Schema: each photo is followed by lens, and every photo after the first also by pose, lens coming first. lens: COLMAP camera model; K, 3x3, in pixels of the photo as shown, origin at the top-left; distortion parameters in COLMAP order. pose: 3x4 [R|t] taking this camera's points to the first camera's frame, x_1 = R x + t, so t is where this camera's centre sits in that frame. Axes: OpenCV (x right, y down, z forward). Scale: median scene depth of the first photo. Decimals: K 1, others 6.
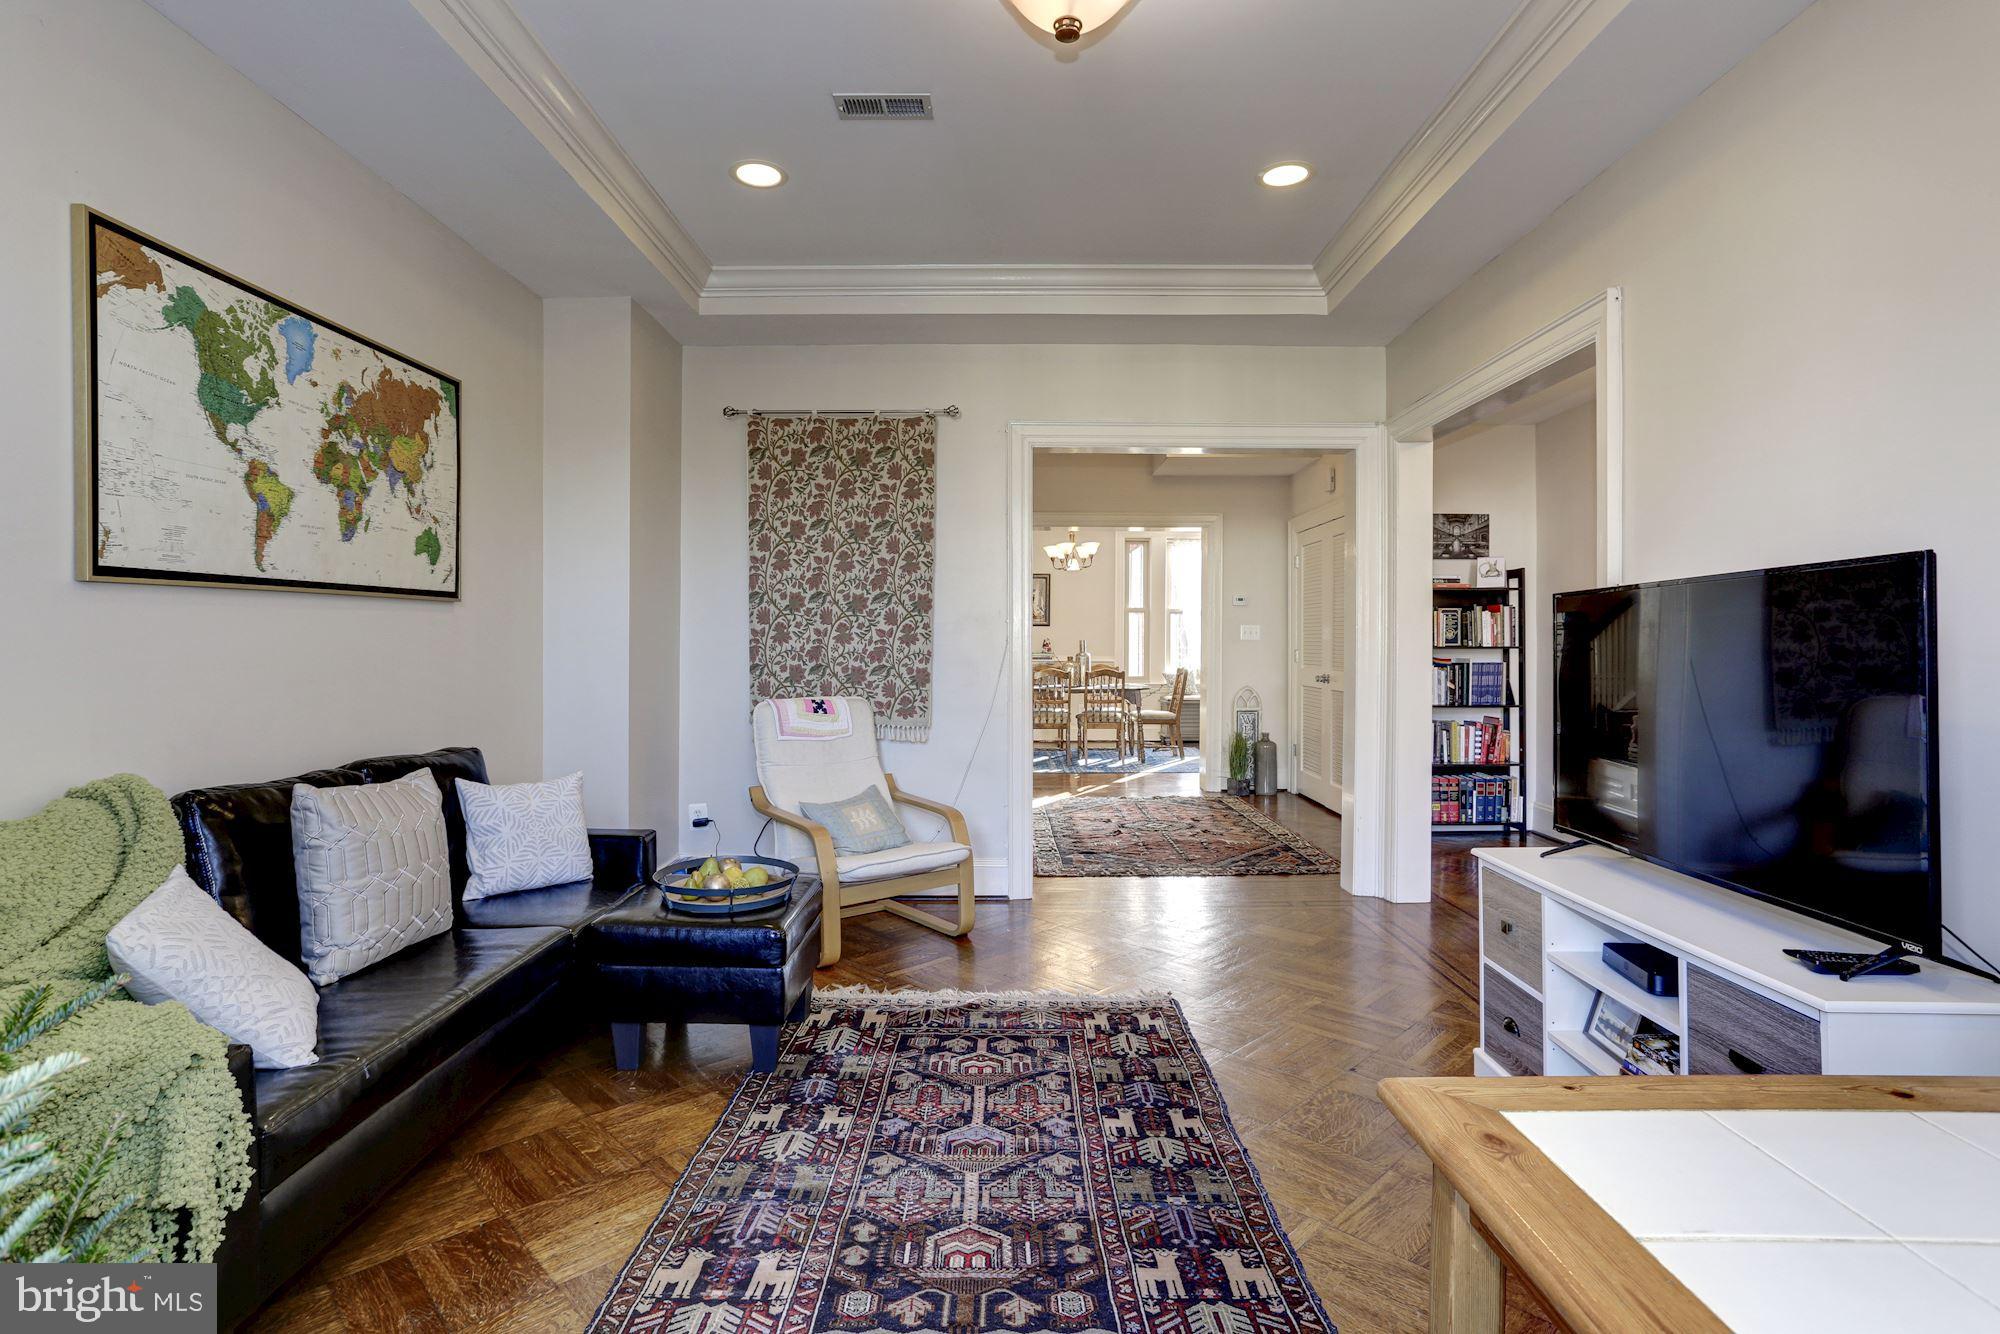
lens RADIAL K [[969.7, 0, 999.6], [0, 969.7, 654.1], [0, 0, 1]] dist [-0.028995, 0.013212]
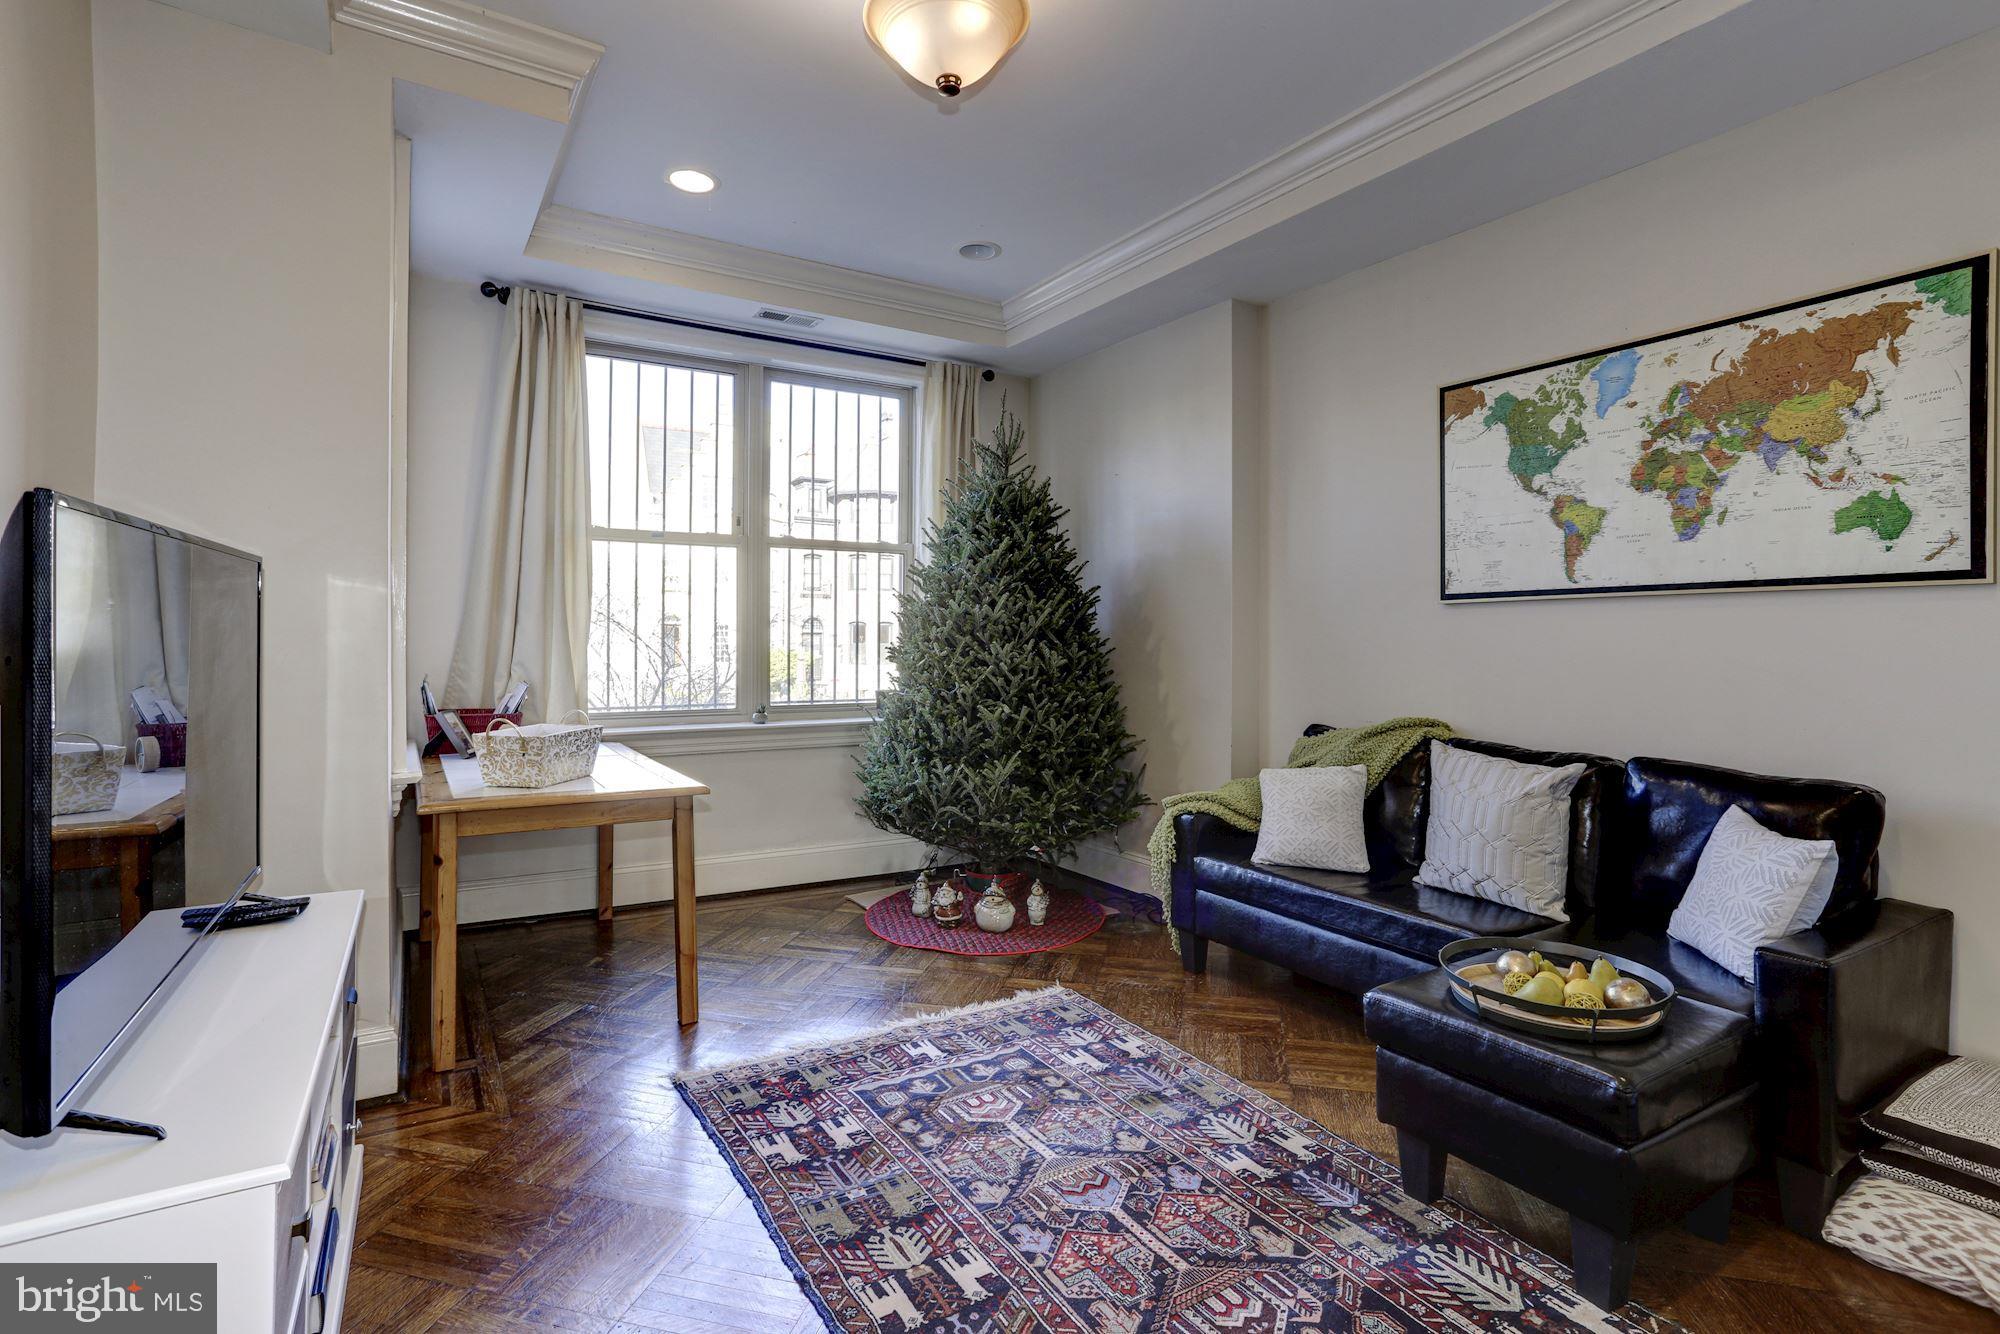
lens RADIAL K [[969.7, 0, 998.2], [0, 969.7, 651.5], [0, 0, 1]] dist [-0.028995, 0.013212]
pose [[-0.845507, 0.002609, -0.533958, 0.514853], [-0.013036, 0.999589, 0.025527, -0.020644], [0.533805, 0.028544, -0.845126, 1.658147]]
